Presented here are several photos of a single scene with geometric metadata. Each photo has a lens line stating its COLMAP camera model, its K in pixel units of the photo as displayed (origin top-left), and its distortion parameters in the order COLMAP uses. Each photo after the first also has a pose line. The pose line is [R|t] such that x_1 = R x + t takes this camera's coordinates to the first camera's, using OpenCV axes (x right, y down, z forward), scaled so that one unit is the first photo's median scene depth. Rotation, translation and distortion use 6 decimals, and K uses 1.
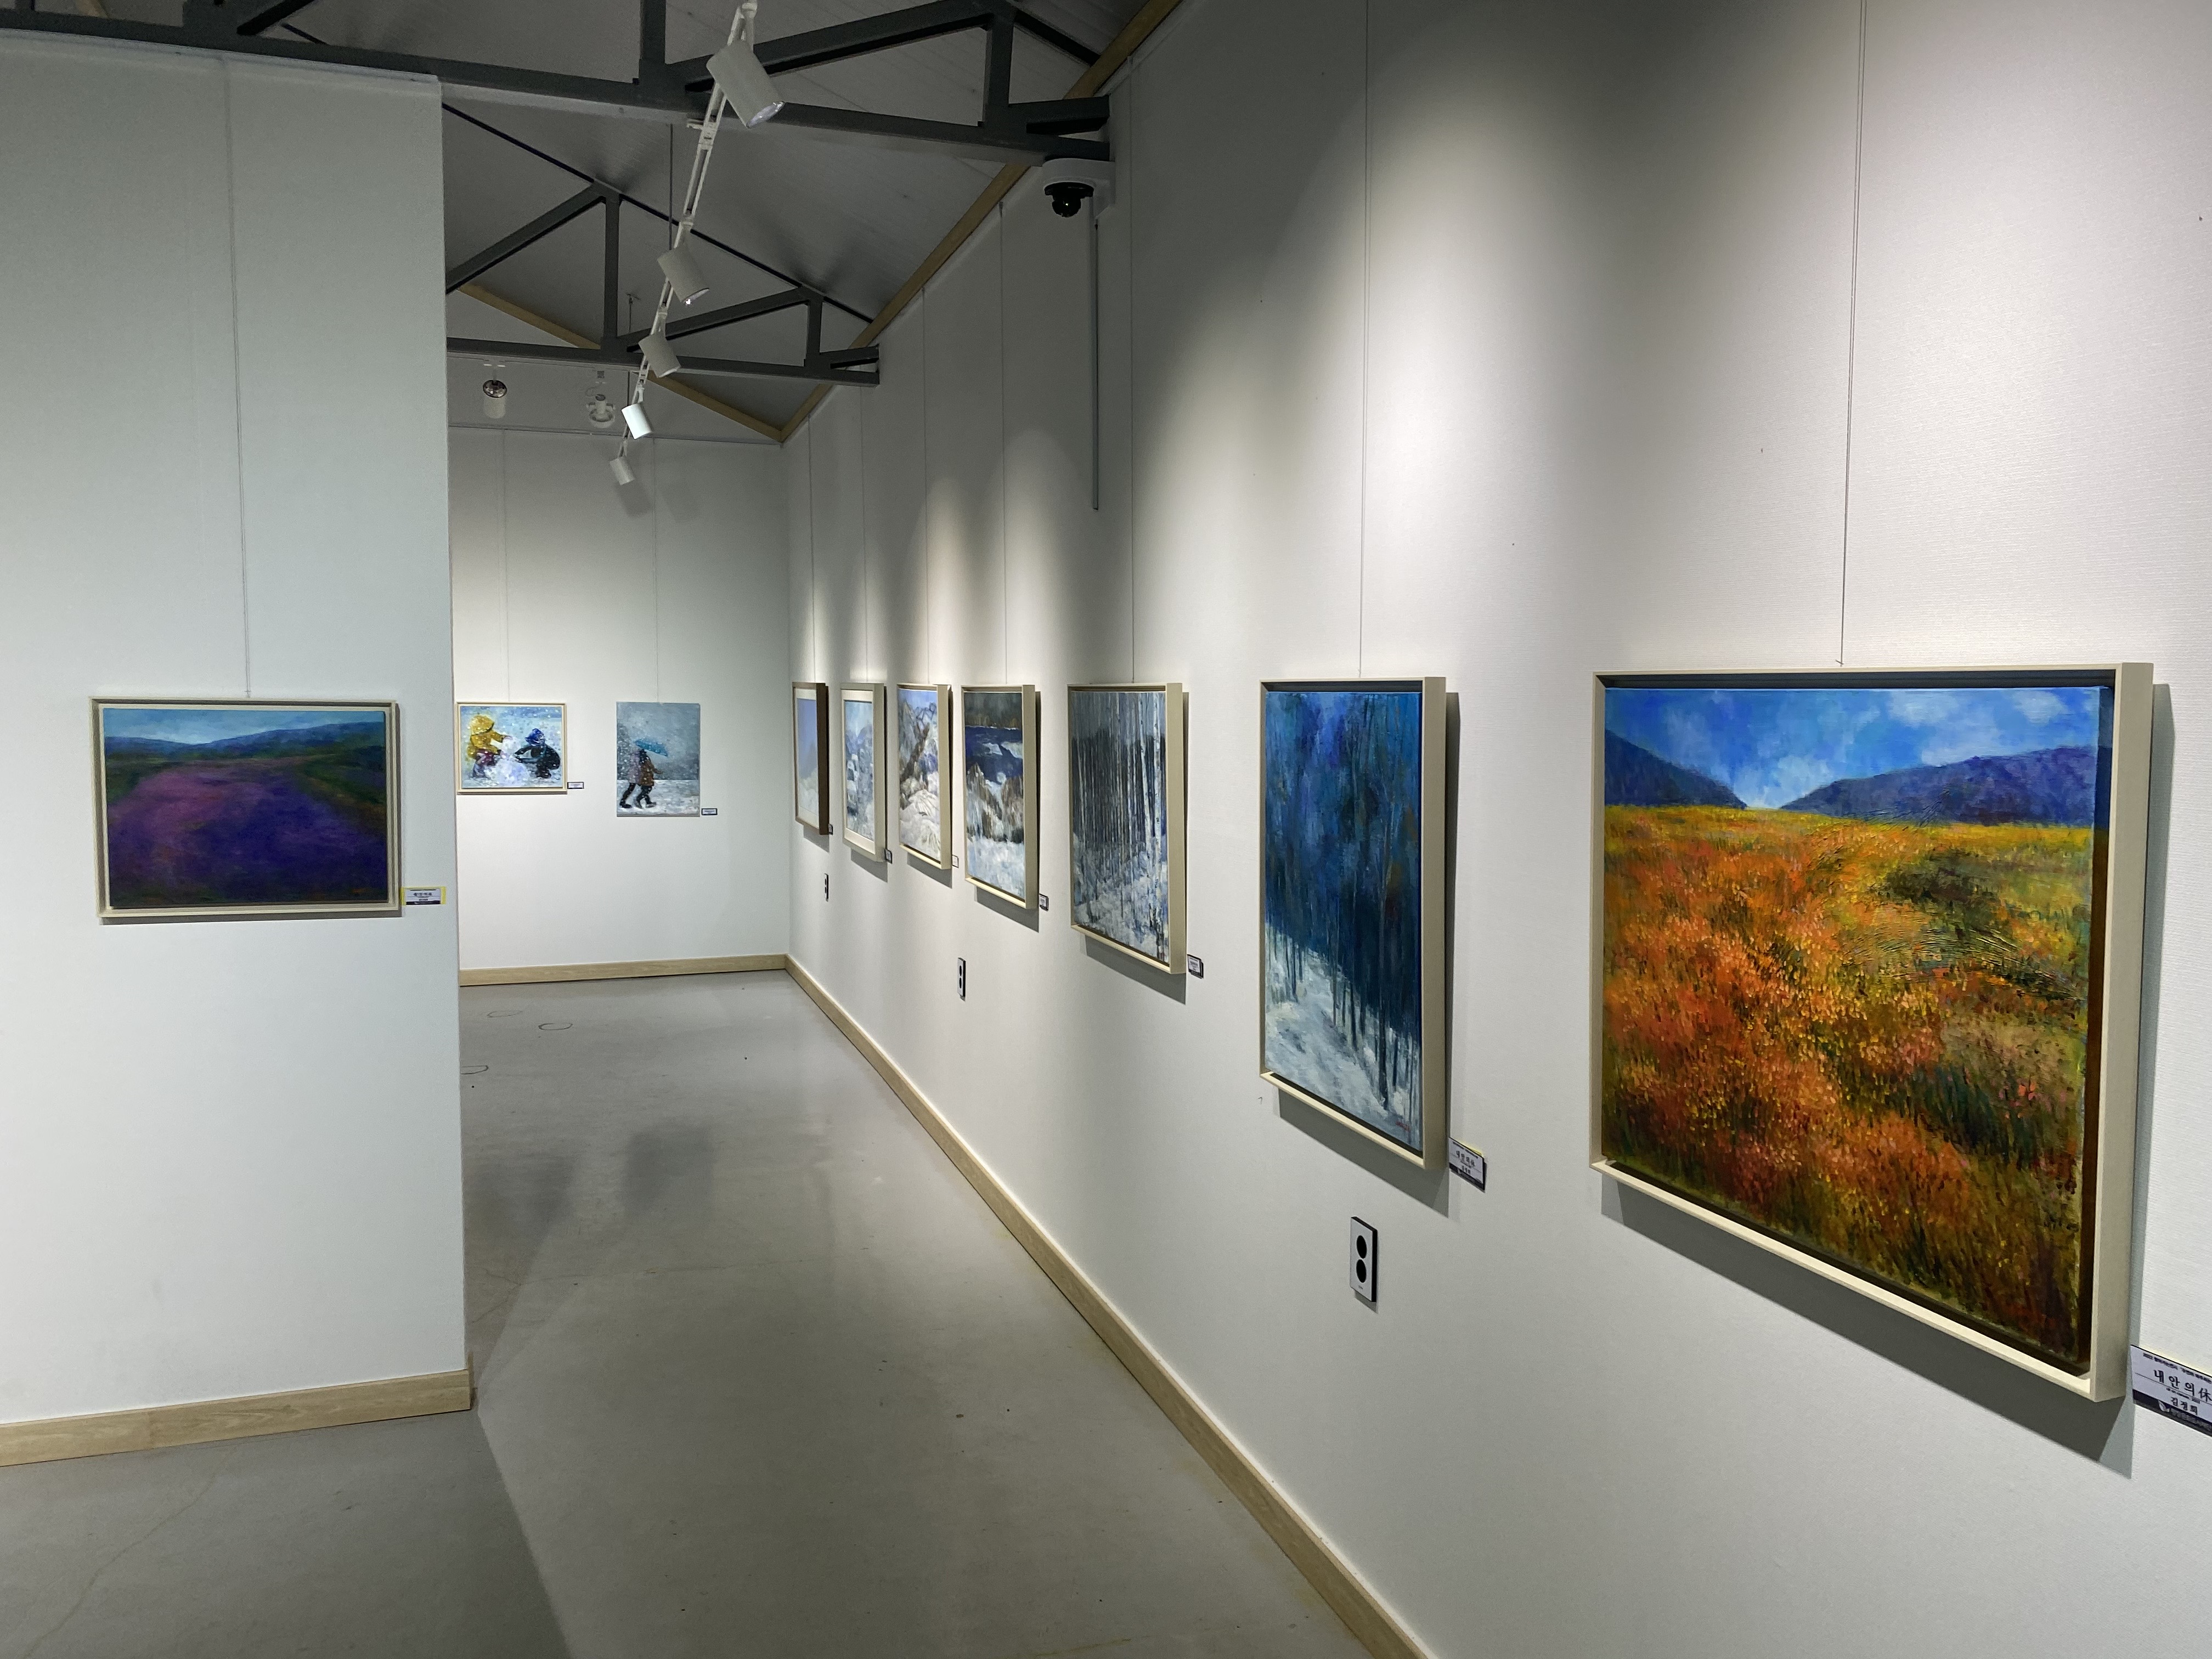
lens RADIAL K [[1677.0, 0, 1107.3], [0, 1677.0, 826.1], [0, 0, 1]] dist [-0.002697, -0.001574]
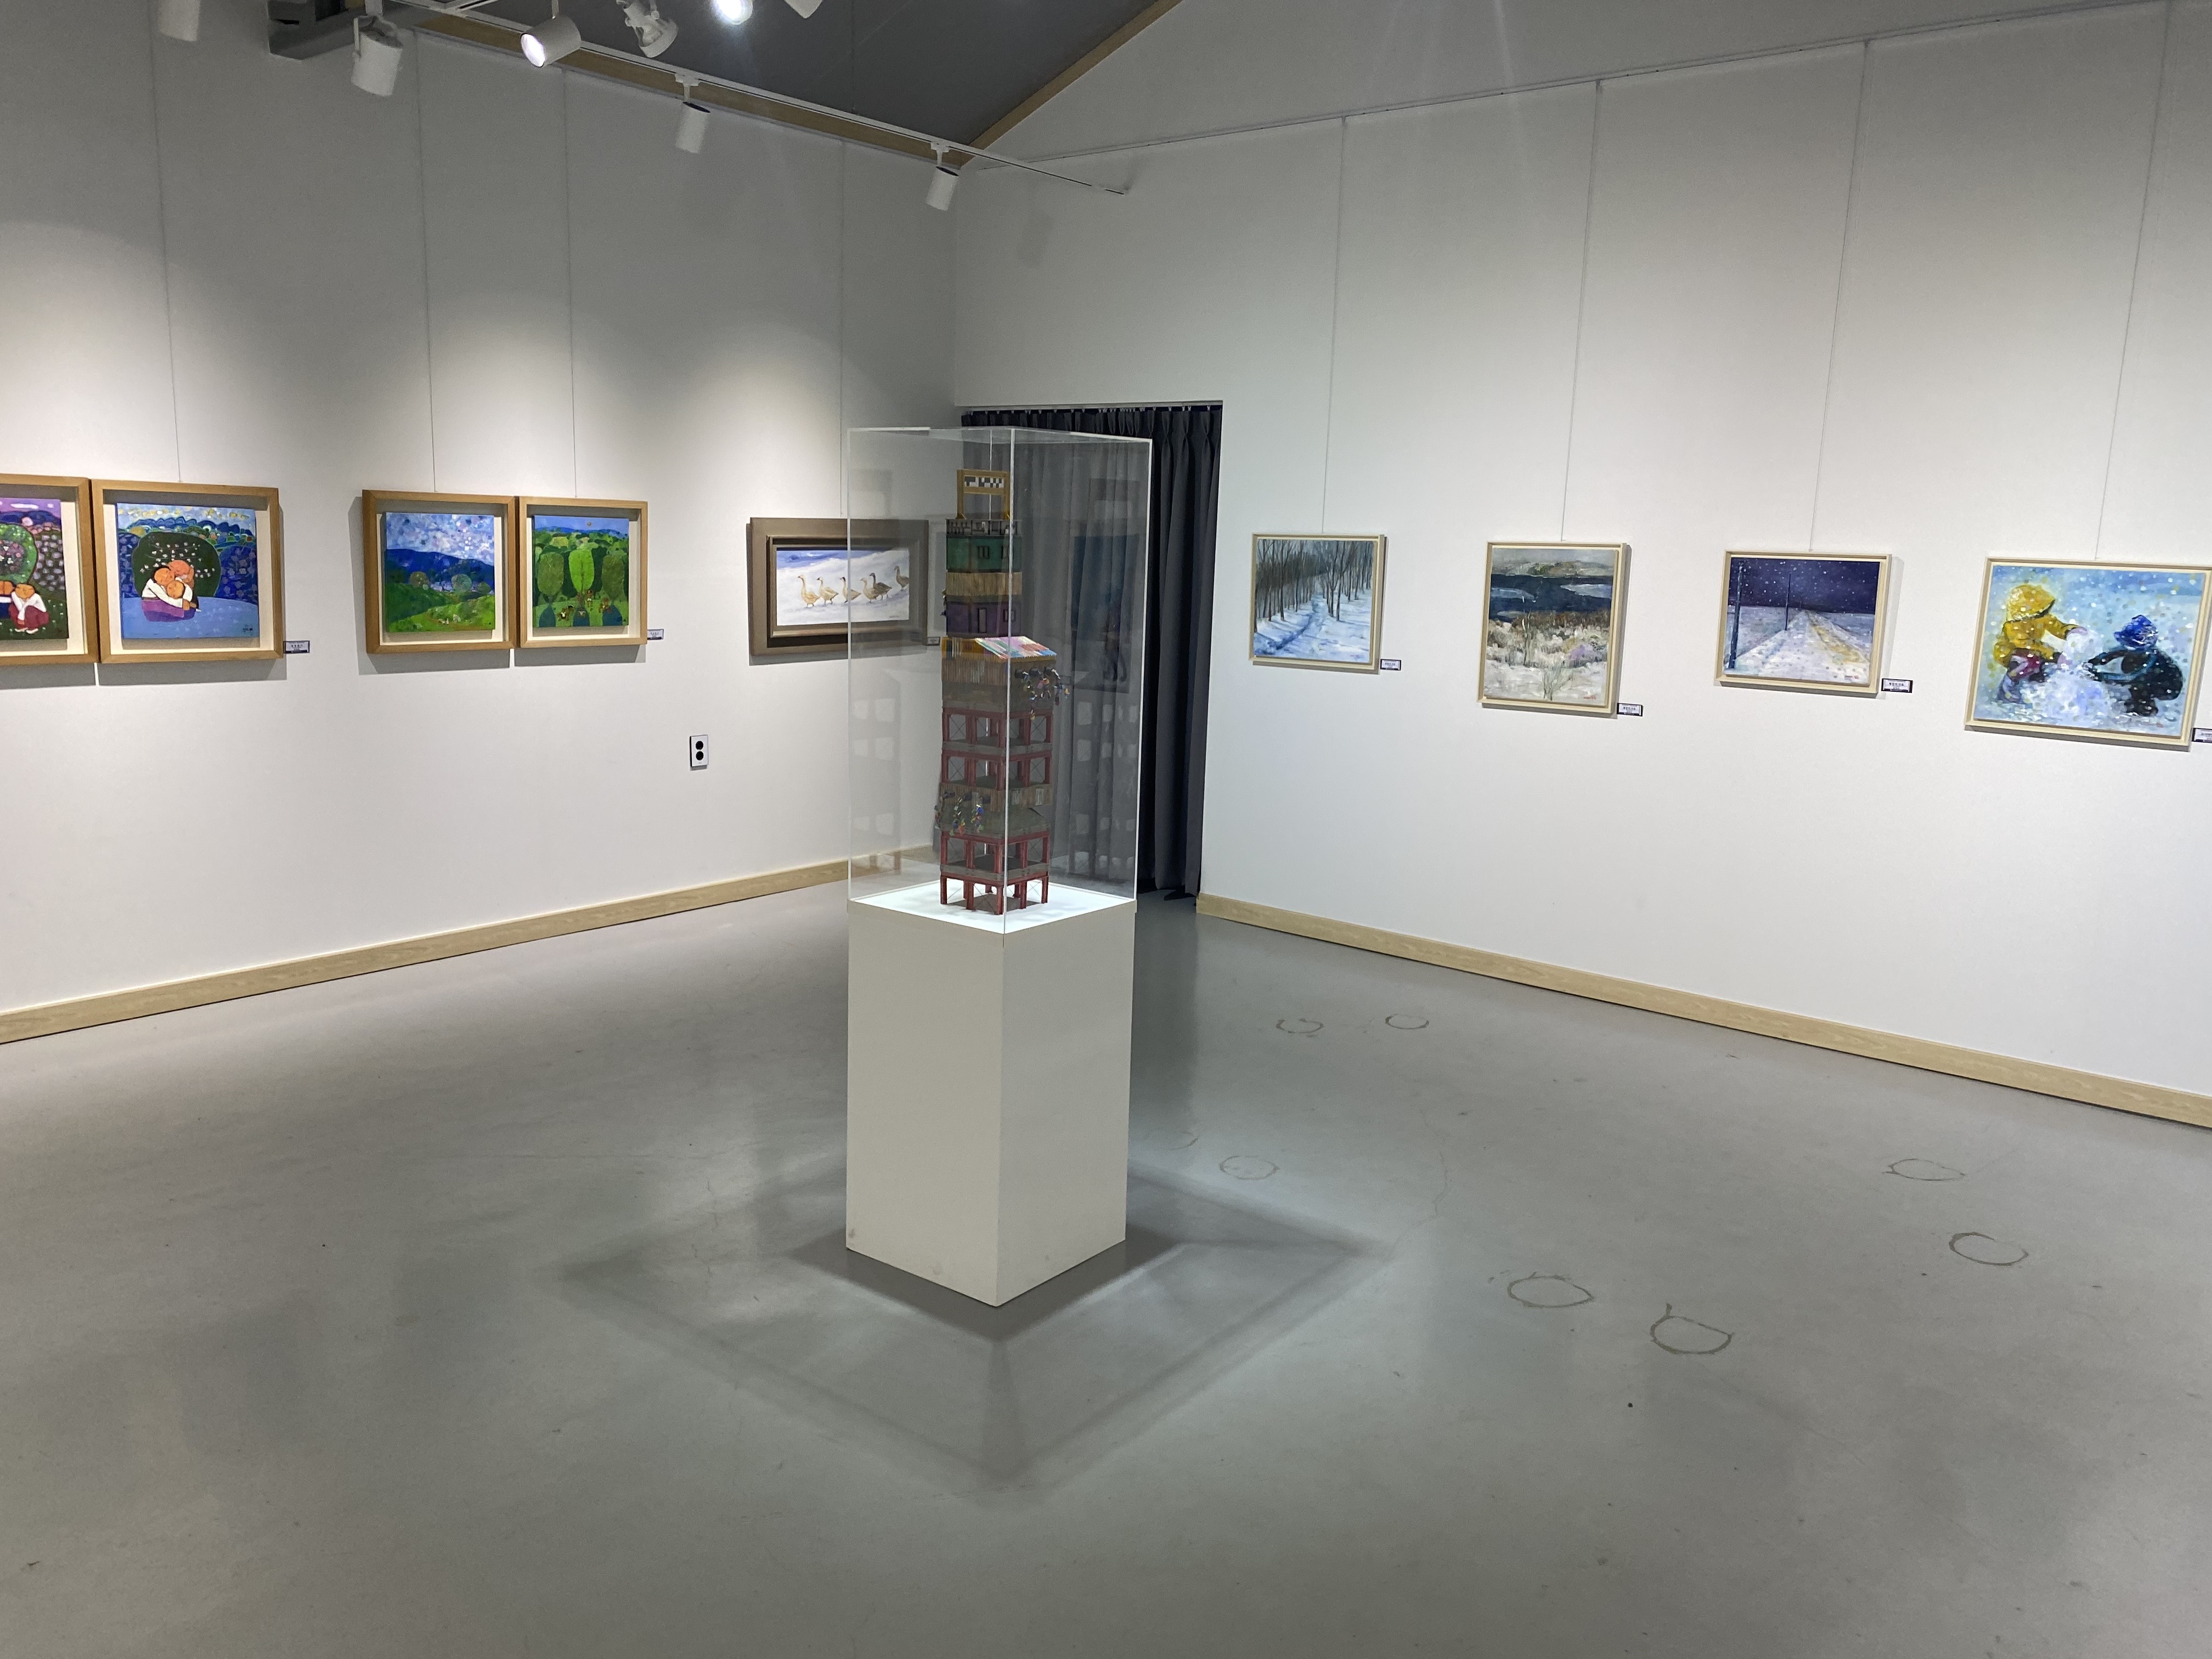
lens RADIAL K [[1677.0, 0, 1105.5], [0, 1677.0, 827.6], [0, 0, 1]] dist [-0.002697, -0.001574]
pose [[0.553003, 0.157808, -0.818098, -0.092141], [-0.088578, 0.987470, 0.130604, -0.033656], [0.828458, 0.000242, 0.560052, 0.463906]]
